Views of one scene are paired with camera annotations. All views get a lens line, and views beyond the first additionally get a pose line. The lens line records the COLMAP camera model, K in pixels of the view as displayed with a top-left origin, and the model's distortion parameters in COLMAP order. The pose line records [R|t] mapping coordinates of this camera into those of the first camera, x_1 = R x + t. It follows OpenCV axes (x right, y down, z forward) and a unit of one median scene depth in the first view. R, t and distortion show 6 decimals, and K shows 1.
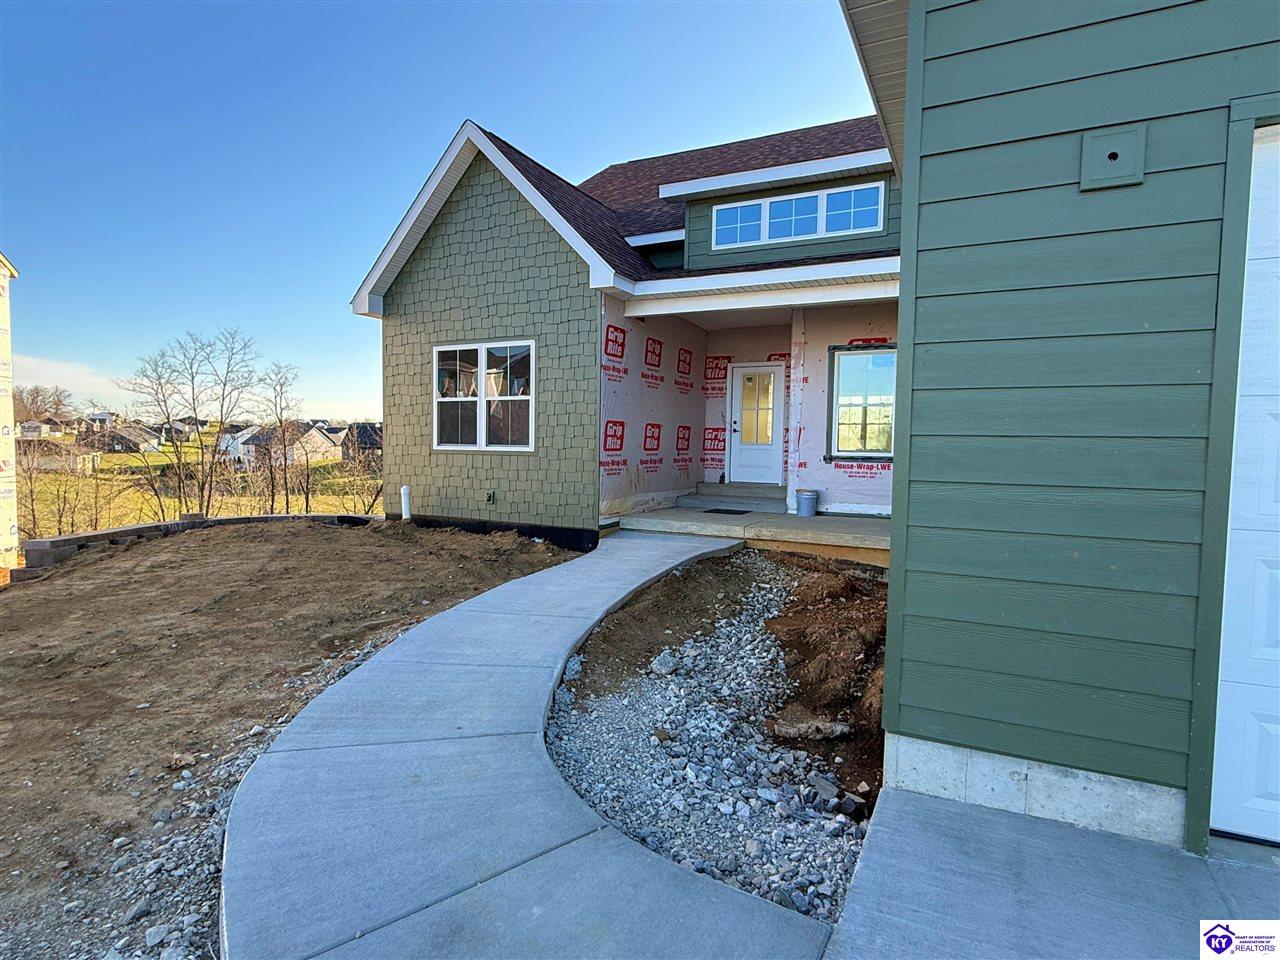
lens RADIAL K [[684.5, 0, 640.0], [0, 684.5, 480.0], [0, 0, 1]] dist [-0.002525, -0.000316]
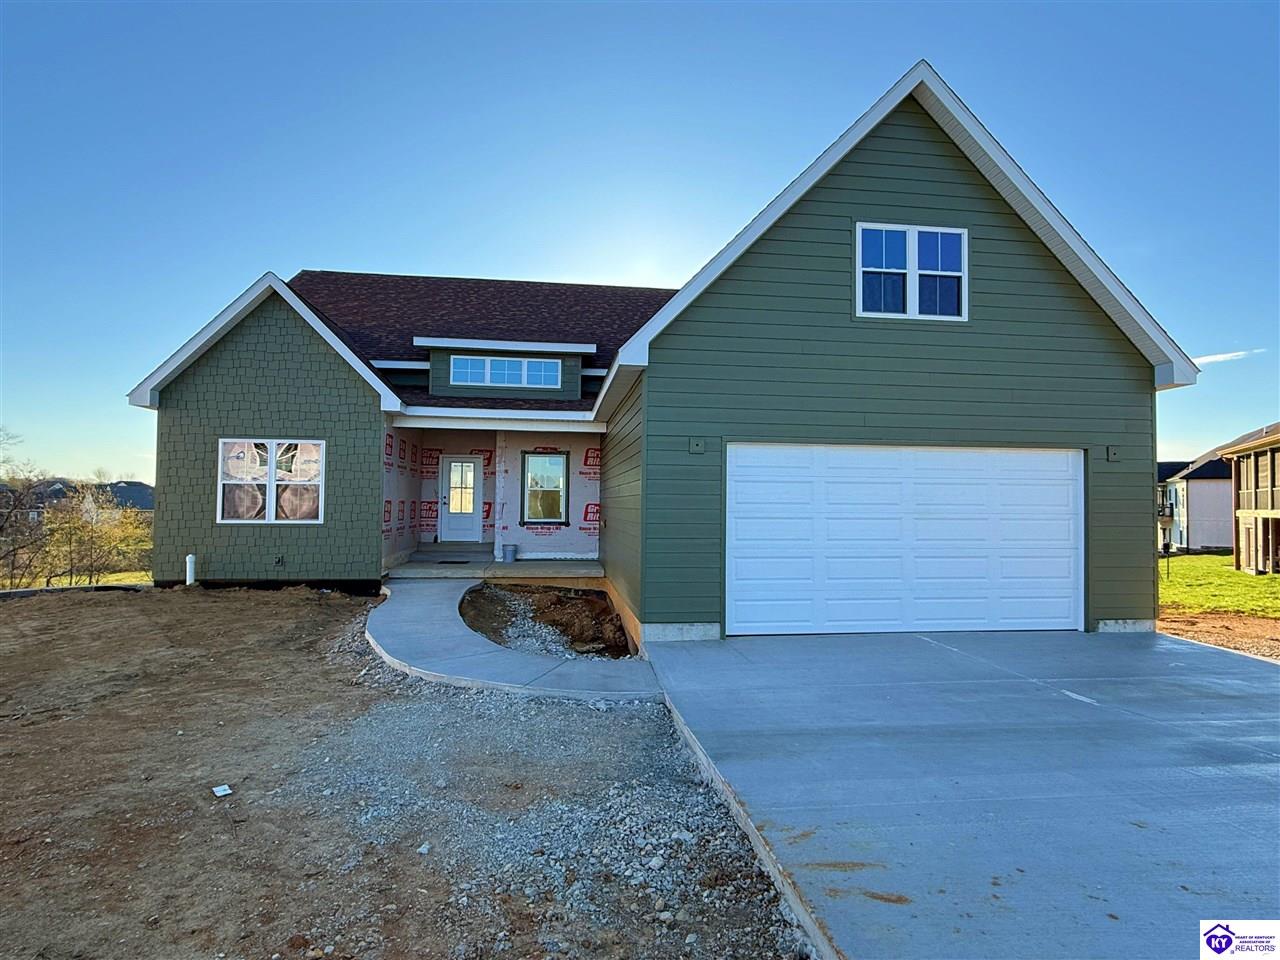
lens RADIAL K [[684.5, 0, 640.0], [0, 684.5, 480.0], [0, 0, 1]] dist [-0.002525, -0.000316]
pose [[0.828345, 0.012865, 0.560071, -0.365426], [0.032588, 0.996937, -0.071098, -0.011101], [-0.559270, 0.077145, 0.825388, -0.415960]]
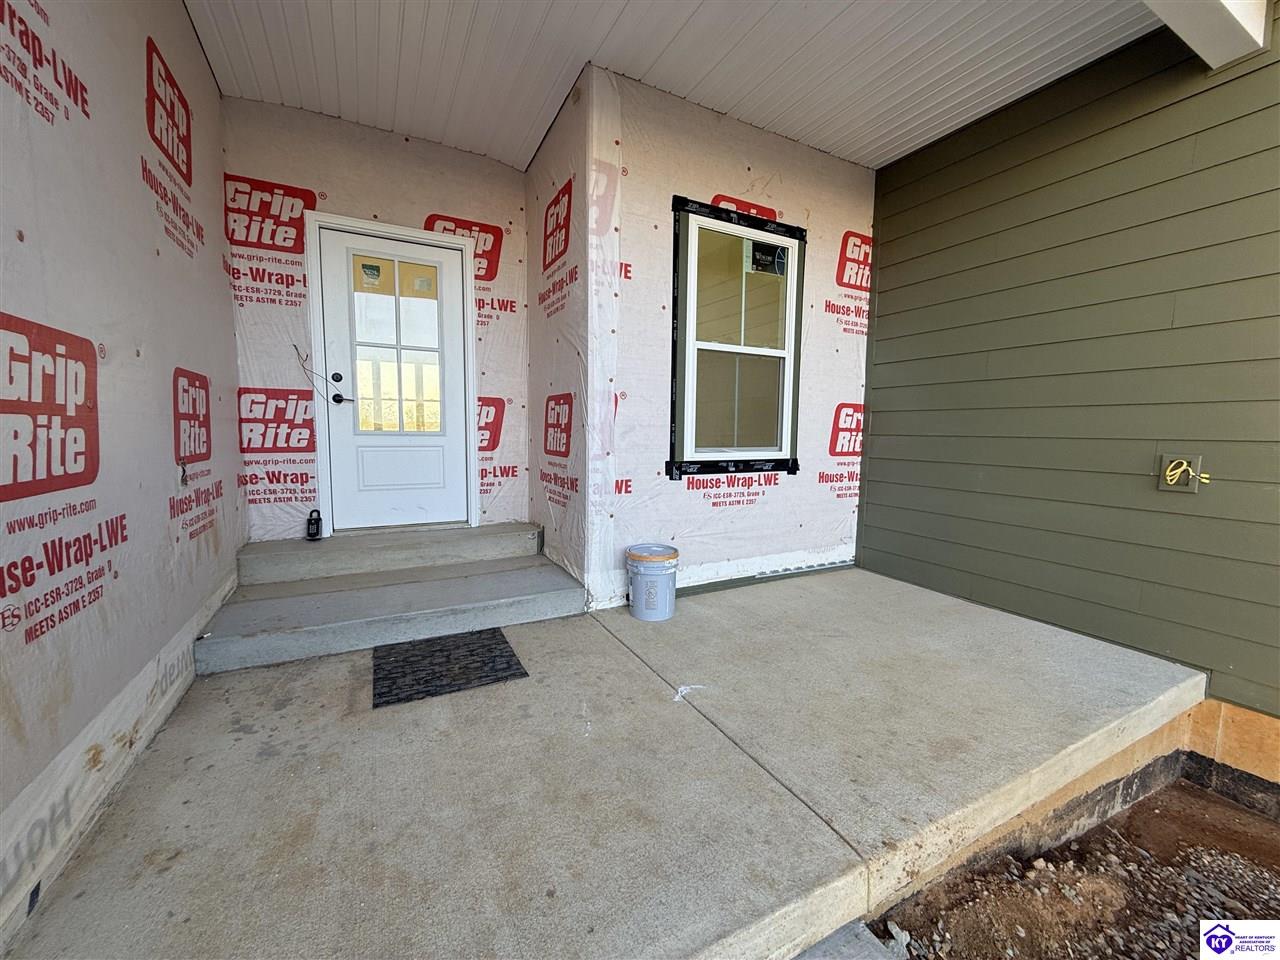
lens RADIAL K [[508.8, 0, 636.8], [0, 508.8, 481.0], [0, 0, 1]] dist [0.000577, 0.000600]
pose [[0.582481, -0.089688, 0.807881, 0.000605], [0.041804, 0.995884, 0.080419, -0.050709], [-0.811769, -0.013070, 0.583833, 0.839559]]
